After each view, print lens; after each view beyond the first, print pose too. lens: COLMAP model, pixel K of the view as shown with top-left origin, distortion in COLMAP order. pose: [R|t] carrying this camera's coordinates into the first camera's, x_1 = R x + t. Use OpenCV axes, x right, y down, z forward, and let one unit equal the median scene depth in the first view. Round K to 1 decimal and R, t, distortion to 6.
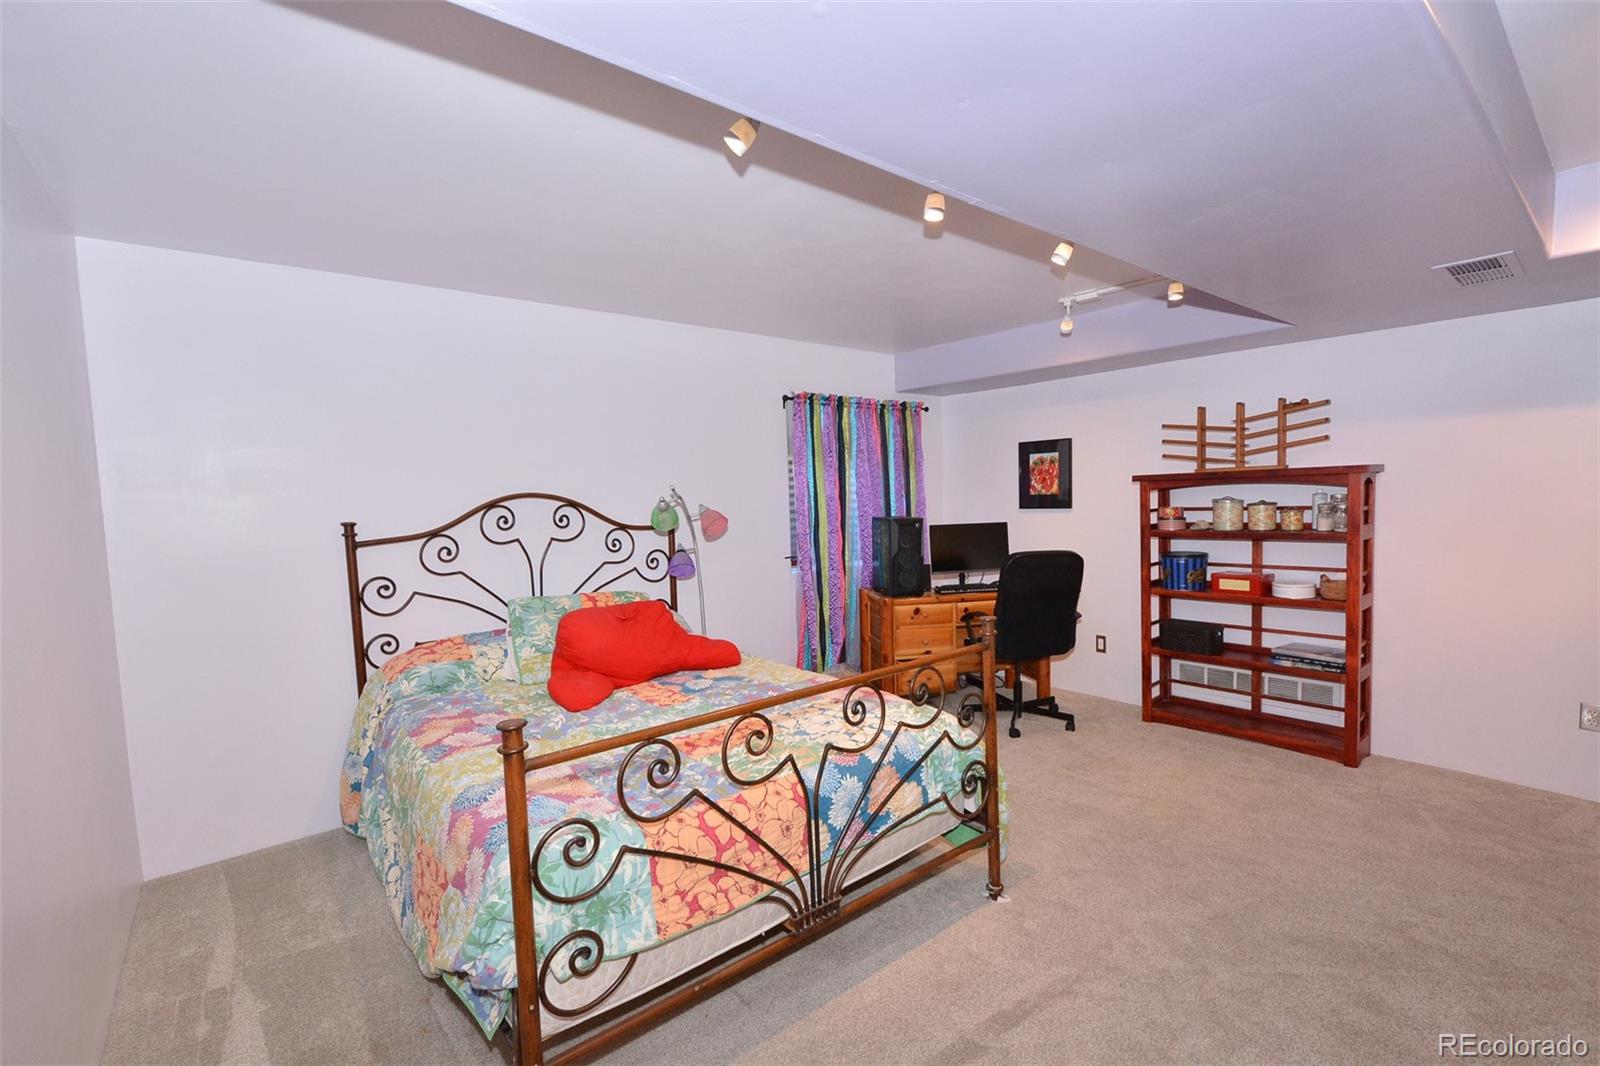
lens RADIAL K [[700.1, 0, 798.8], [0, 700.1, 545.3], [0, 0, 1]] dist [-0.002658, -0.000942]
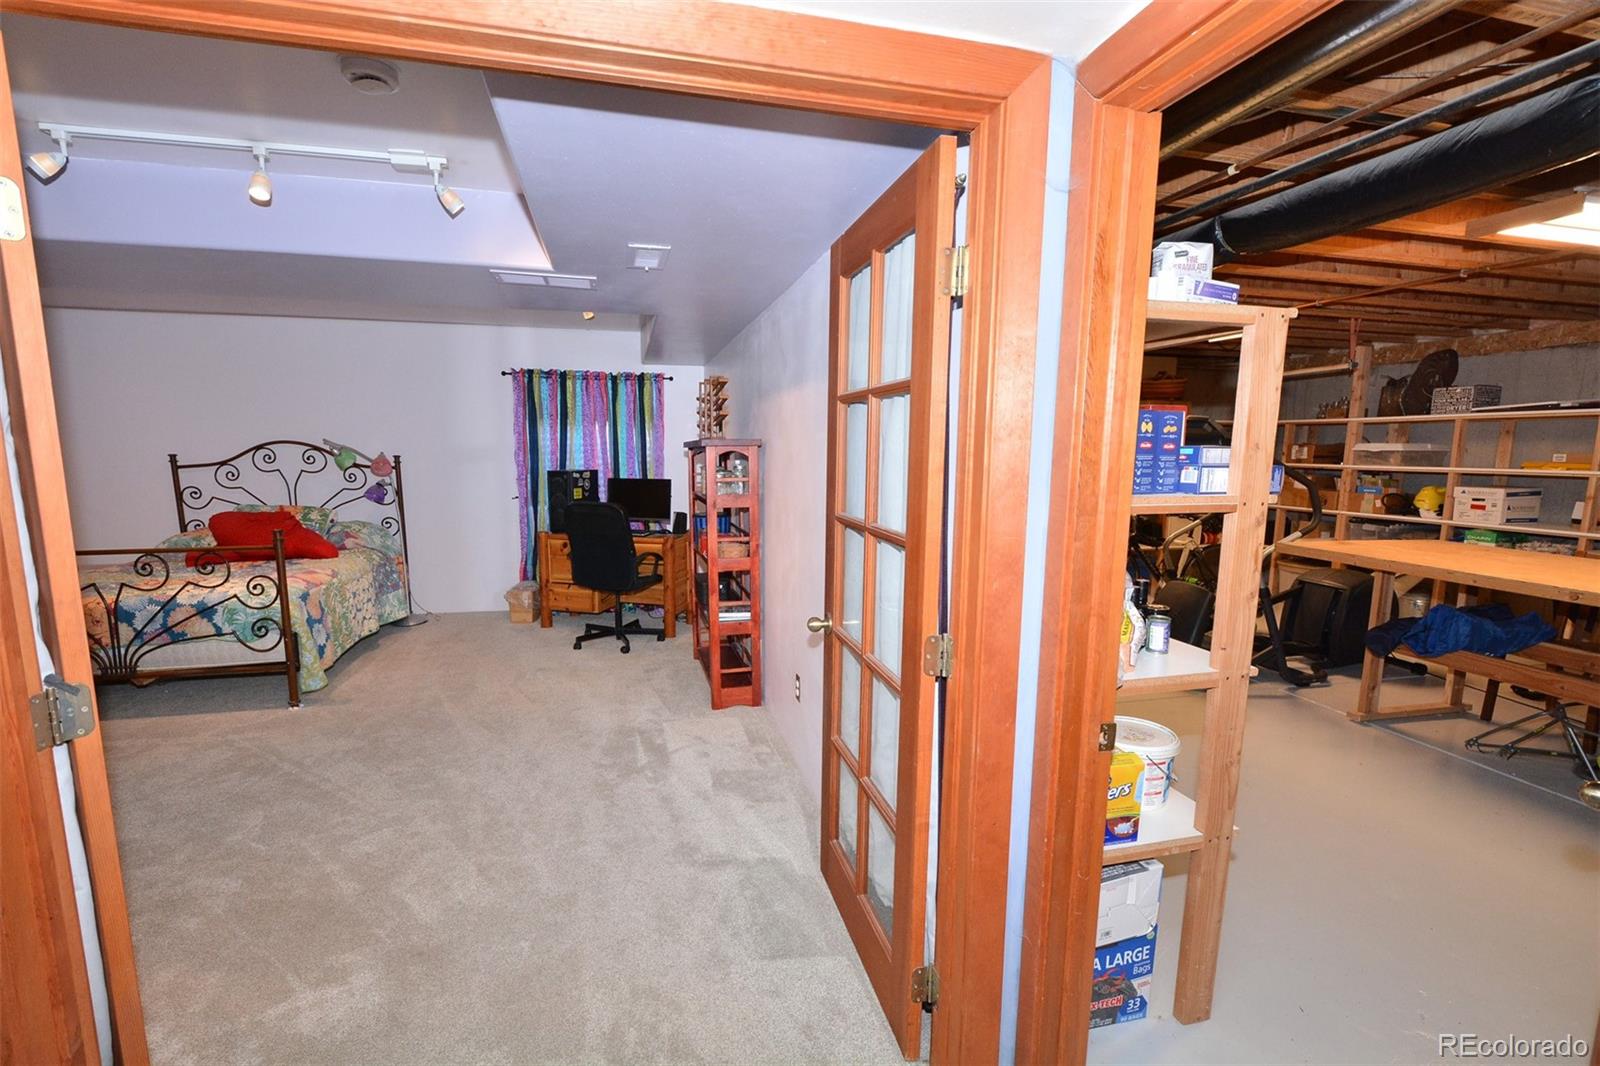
lens RADIAL K [[700.1, 0, 798.8], [0, 700.1, 545.3], [0, 0, 1]] dist [-0.002658, -0.000942]
pose [[0.905216, 0.094221, -0.414375, 1.280681], [-0.066038, 0.994454, 0.081857, -0.043311], [0.419789, -0.046734, 0.906418, 0.042674]]
